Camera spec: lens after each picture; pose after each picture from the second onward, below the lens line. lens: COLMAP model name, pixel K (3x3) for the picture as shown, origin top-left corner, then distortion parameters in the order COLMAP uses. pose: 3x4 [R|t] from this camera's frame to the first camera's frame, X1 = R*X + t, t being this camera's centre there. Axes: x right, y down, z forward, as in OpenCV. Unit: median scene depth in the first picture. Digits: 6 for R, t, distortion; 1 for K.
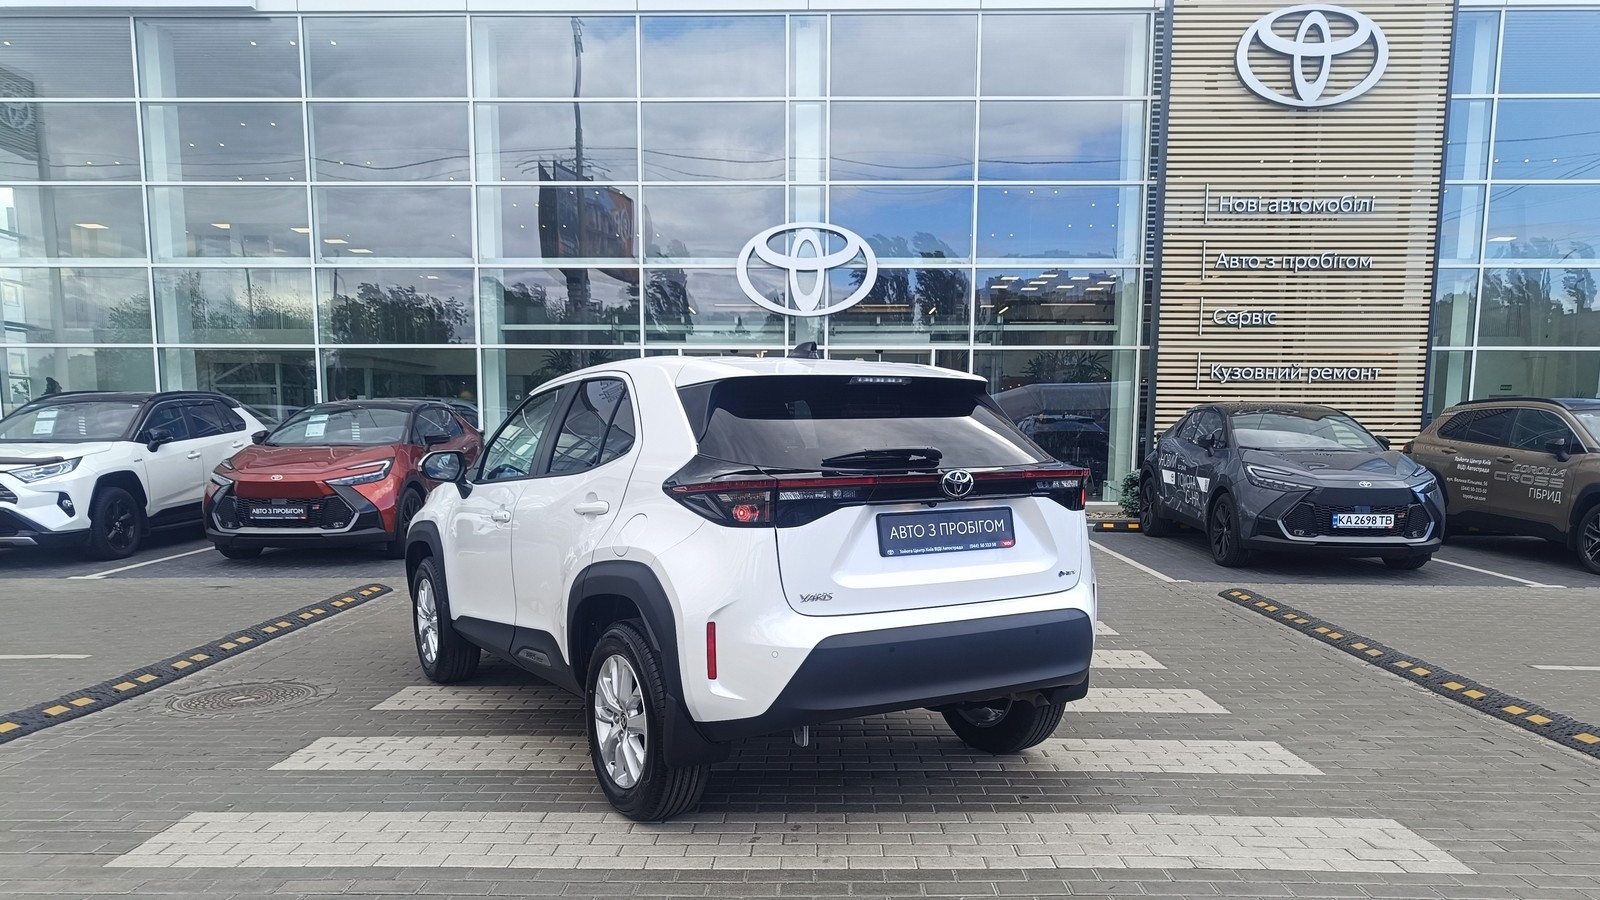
lens RADIAL K [[1149.0, 0, 803.4], [0, 1149.0, 586.5], [0, 0, 1]] dist [0.002201, 0.000813]
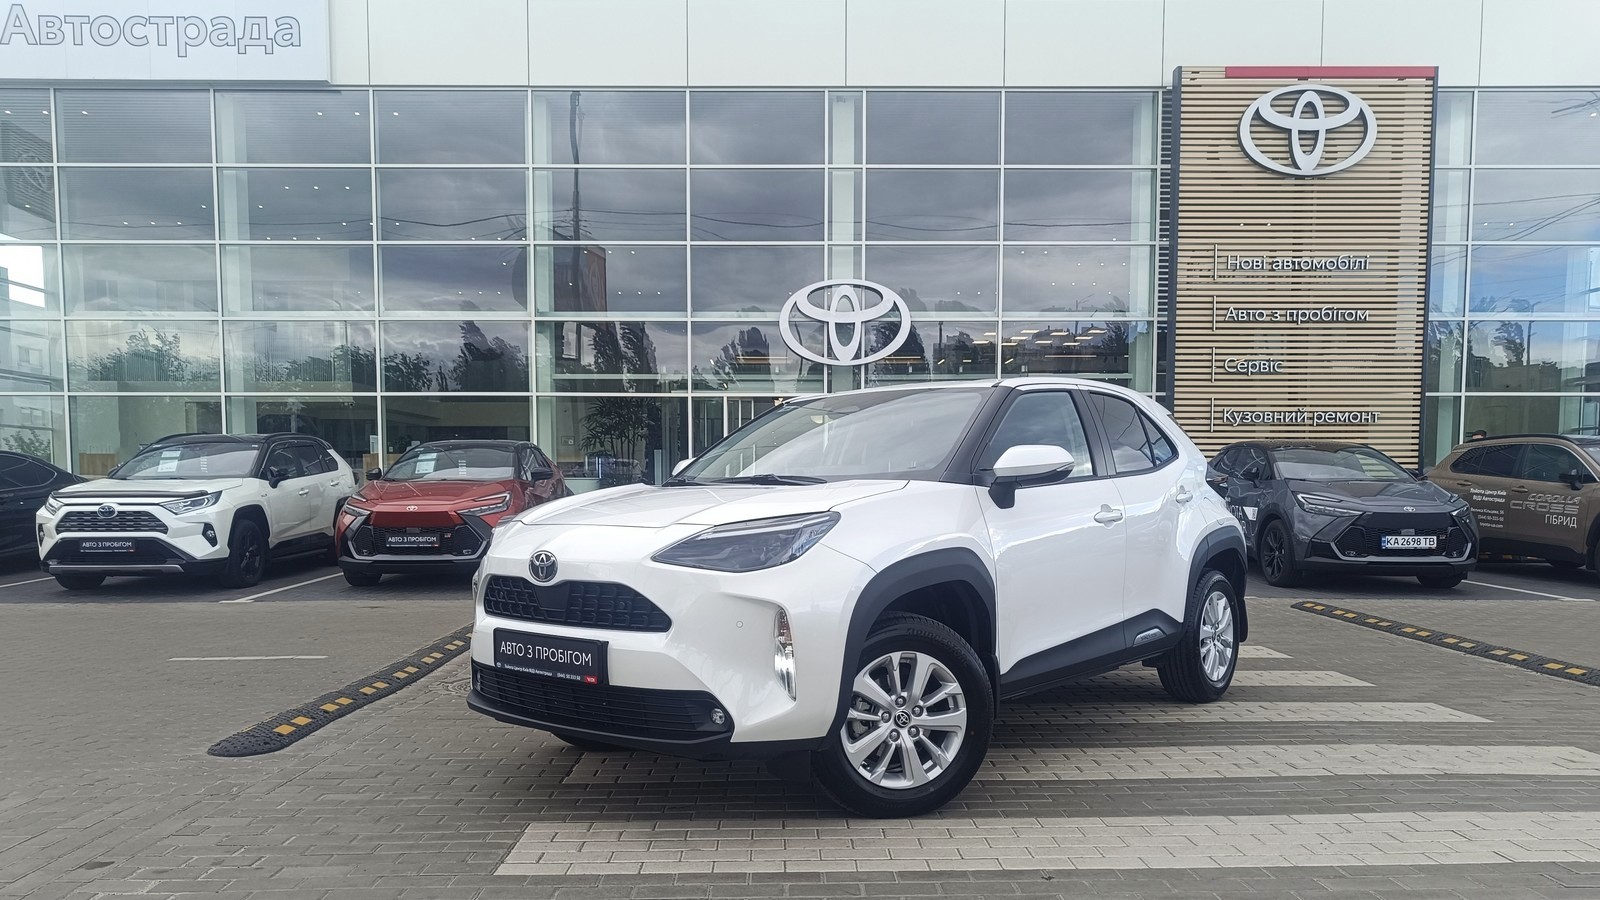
lens RADIAL K [[1145.5, 0, 796.5], [0, 1145.5, 556.8], [0, 0, 1]] dist [0.004111, 0.001103]
pose [[0.999579, -0.006087, 0.028374, -0.078414], [0.008108, 0.997396, -0.071669, 0.018509], [-0.027864, 0.071869, 0.997025, -0.046963]]
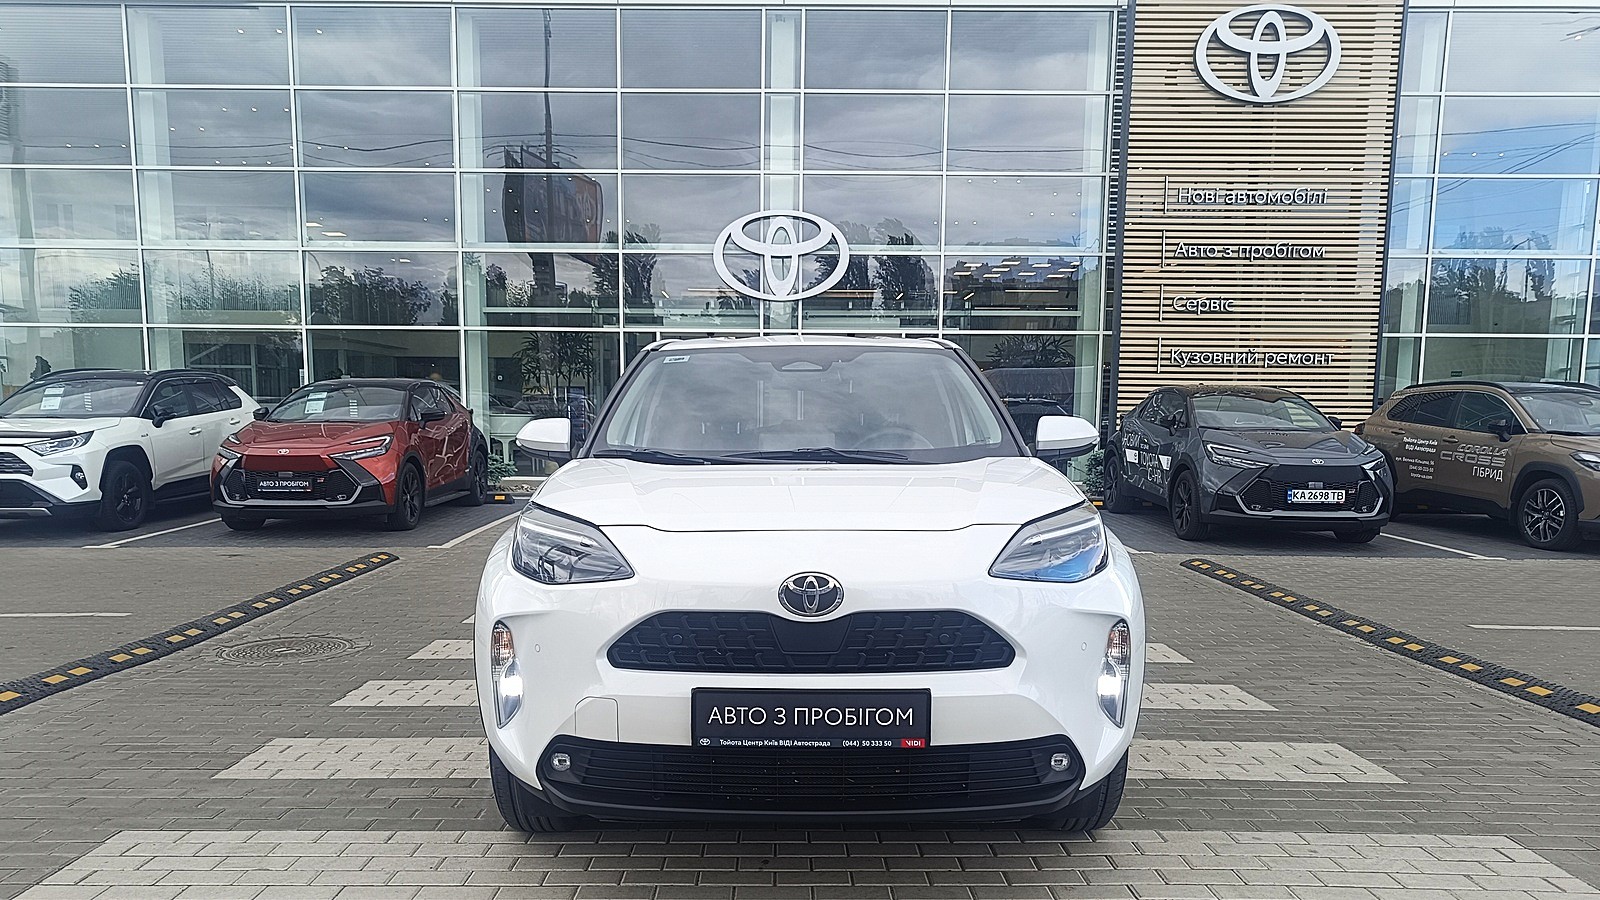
lens RADIAL K [[1148.9, 0, 779.3], [0, 1148.9, 555.7], [0, 0, 1]] dist [-0.006599, 0.022989]
pose [[0.999908, 0.002462, 0.013333, -0.012630], [-0.002295, 0.999919, -0.012490, 0.007171], [-0.013363, 0.012458, 0.999833, -0.030183]]
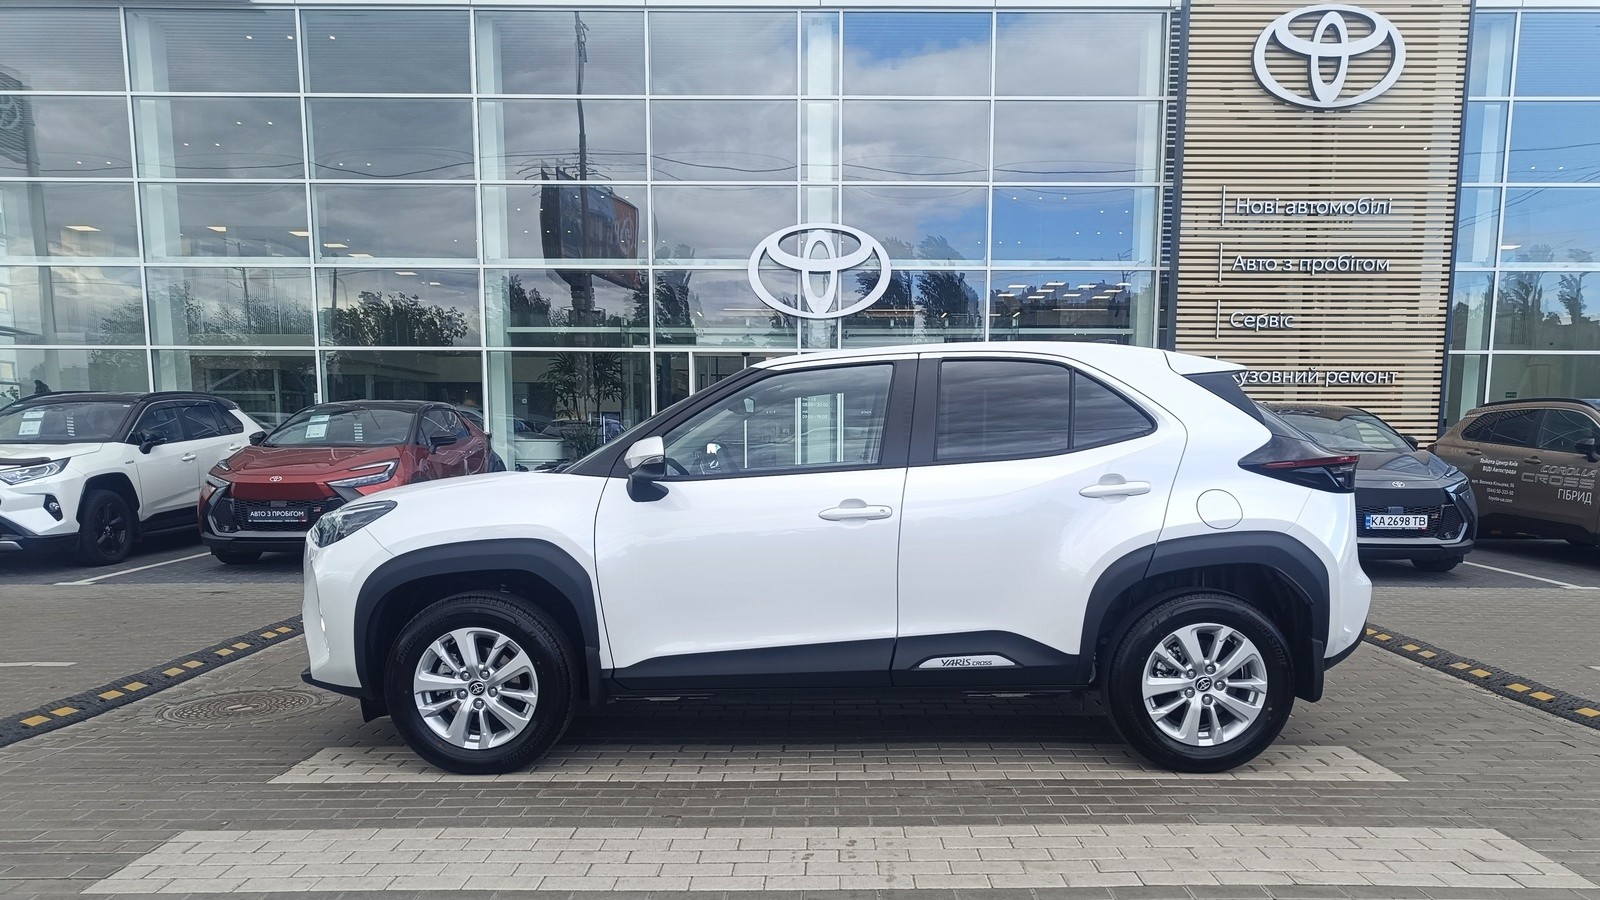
lens RADIAL K [[1147.4, 0, 831.8], [0, 1147.4, 594.7], [0, 0, 1]] dist [0.003720, 0.002198]
pose [[0.999768, -0.003133, 0.021311, -0.008974], [0.003171, 0.999993, -0.001775, 0.003119], [-0.021306, 0.001842, 0.999771, 0.019247]]
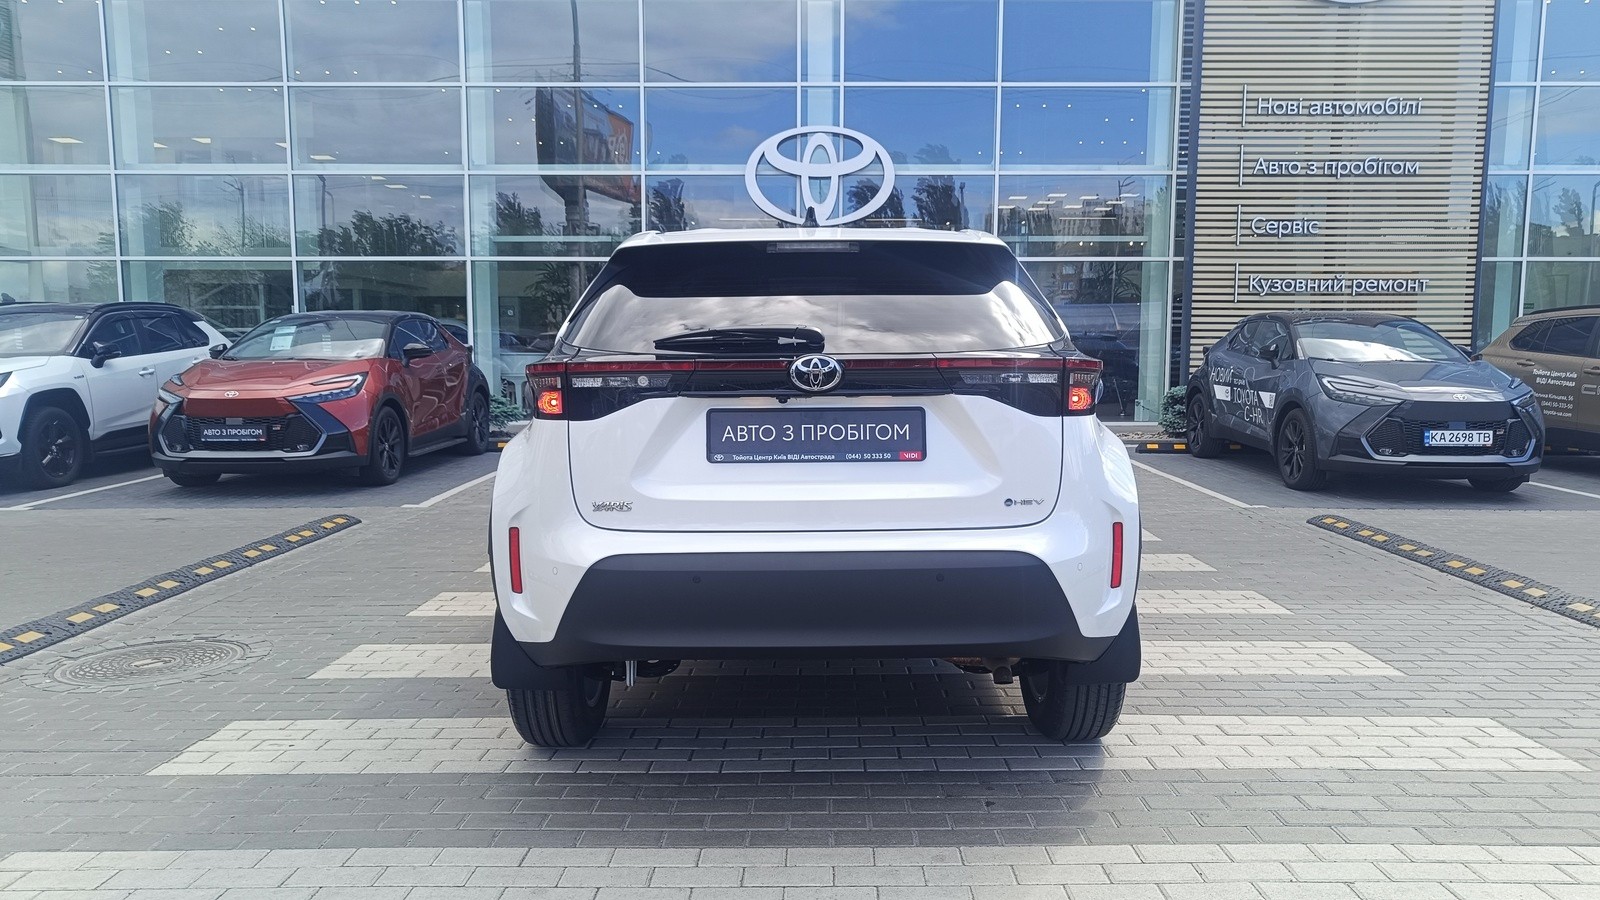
lens RADIAL K [[1151.3, 0, 821.3], [0, 1151.3, 487.7], [0, 0, 1]] dist [0.006709, -0.001603]
pose [[0.999863, -0.004779, 0.015877, -0.013028], [0.005123, 0.999752, -0.021694, -0.001088], [-0.015770, 0.021773, 0.999639, 0.068143]]
